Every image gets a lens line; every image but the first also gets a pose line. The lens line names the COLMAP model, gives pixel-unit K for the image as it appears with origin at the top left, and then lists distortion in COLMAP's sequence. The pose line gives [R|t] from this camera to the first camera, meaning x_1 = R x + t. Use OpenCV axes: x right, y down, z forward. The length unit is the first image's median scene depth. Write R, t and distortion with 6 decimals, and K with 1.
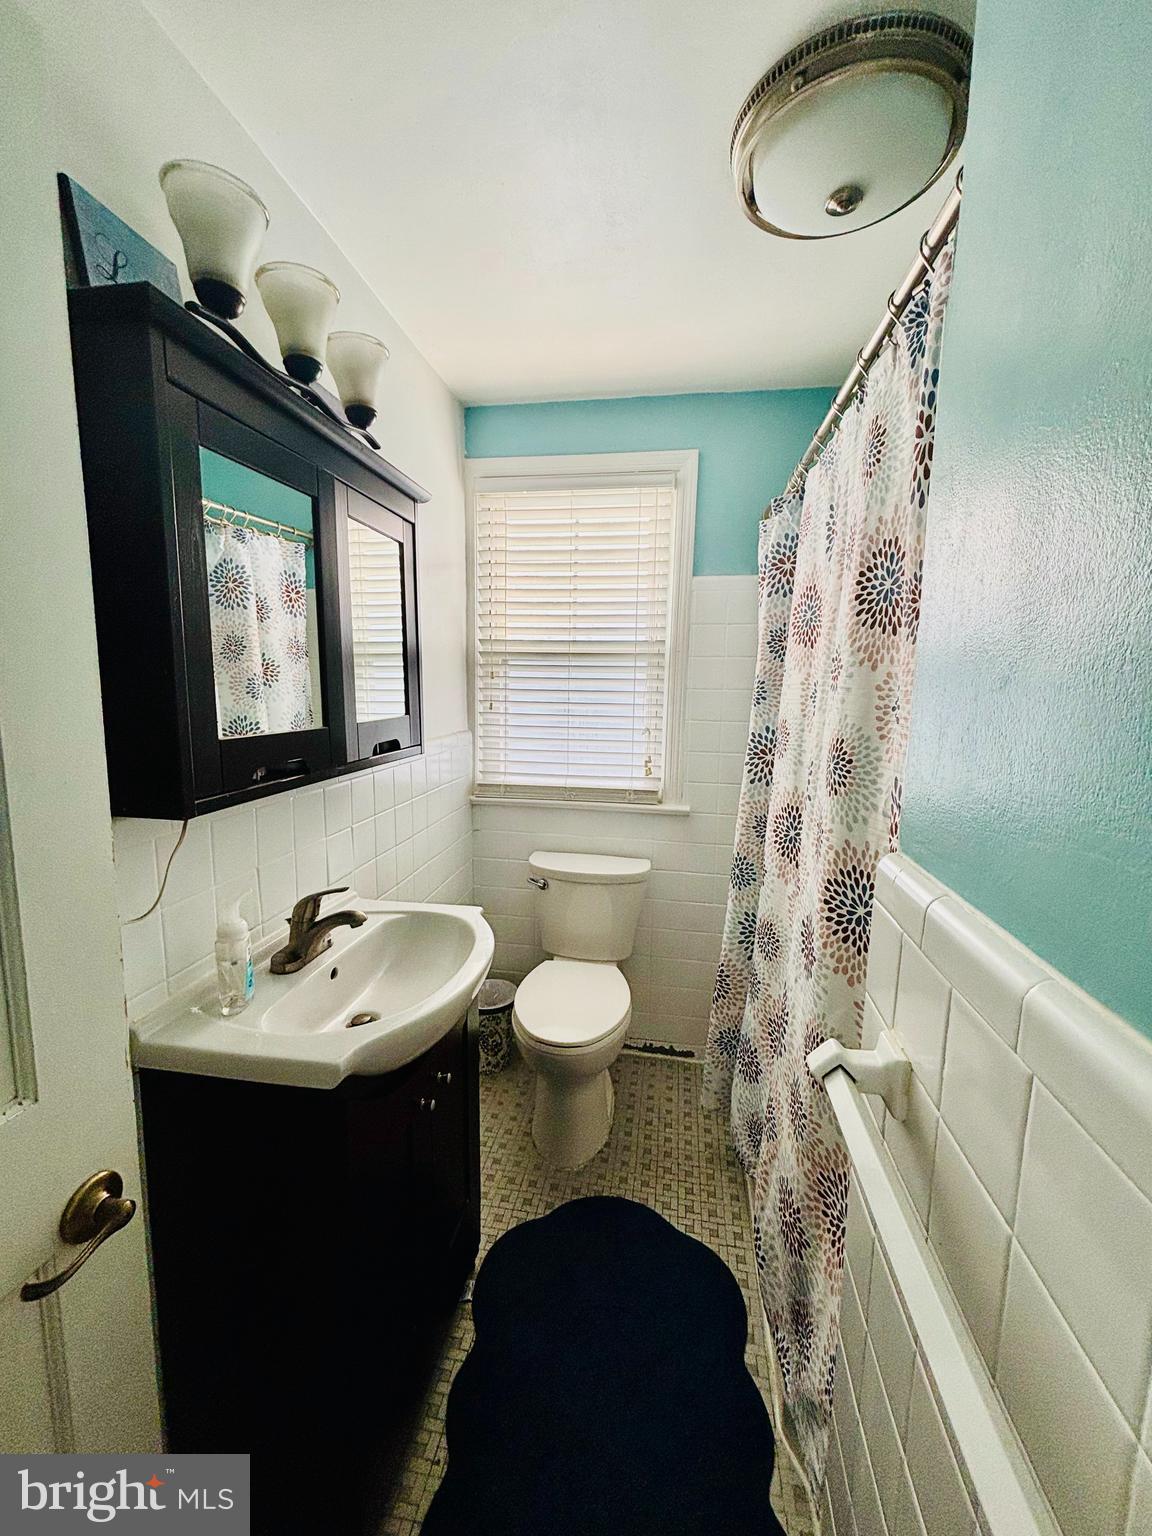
lens RADIAL K [[615.2, 0, 576.4], [0, 615.2, 763.8], [0, 0, 1]] dist [-0.003265, 0.000006]
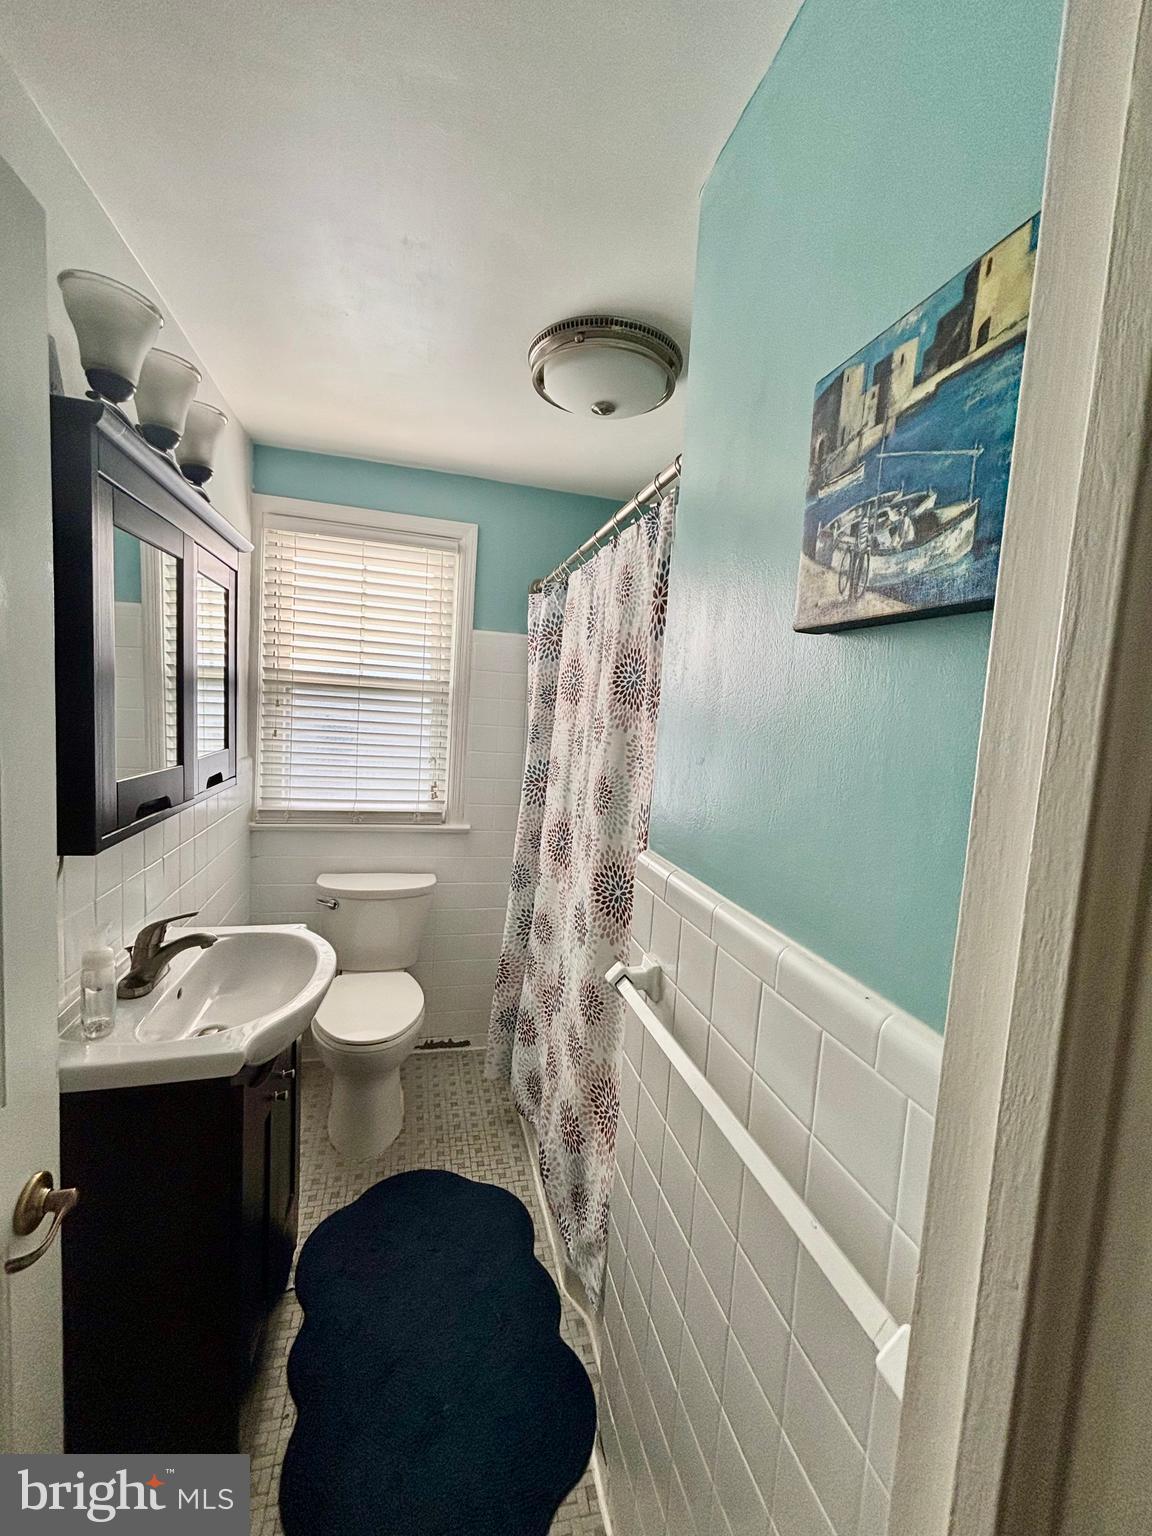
lens RADIAL K [[615.2, 0, 576.4], [0, 615.2, 763.8], [0, 0, 1]] dist [-0.003265, 0.000006]
pose [[0.911095, 0.004997, 0.412166, -0.166980], [0.006061, 0.999656, -0.025519, -0.023286], [-0.412152, 0.025749, 0.910751, -0.218781]]
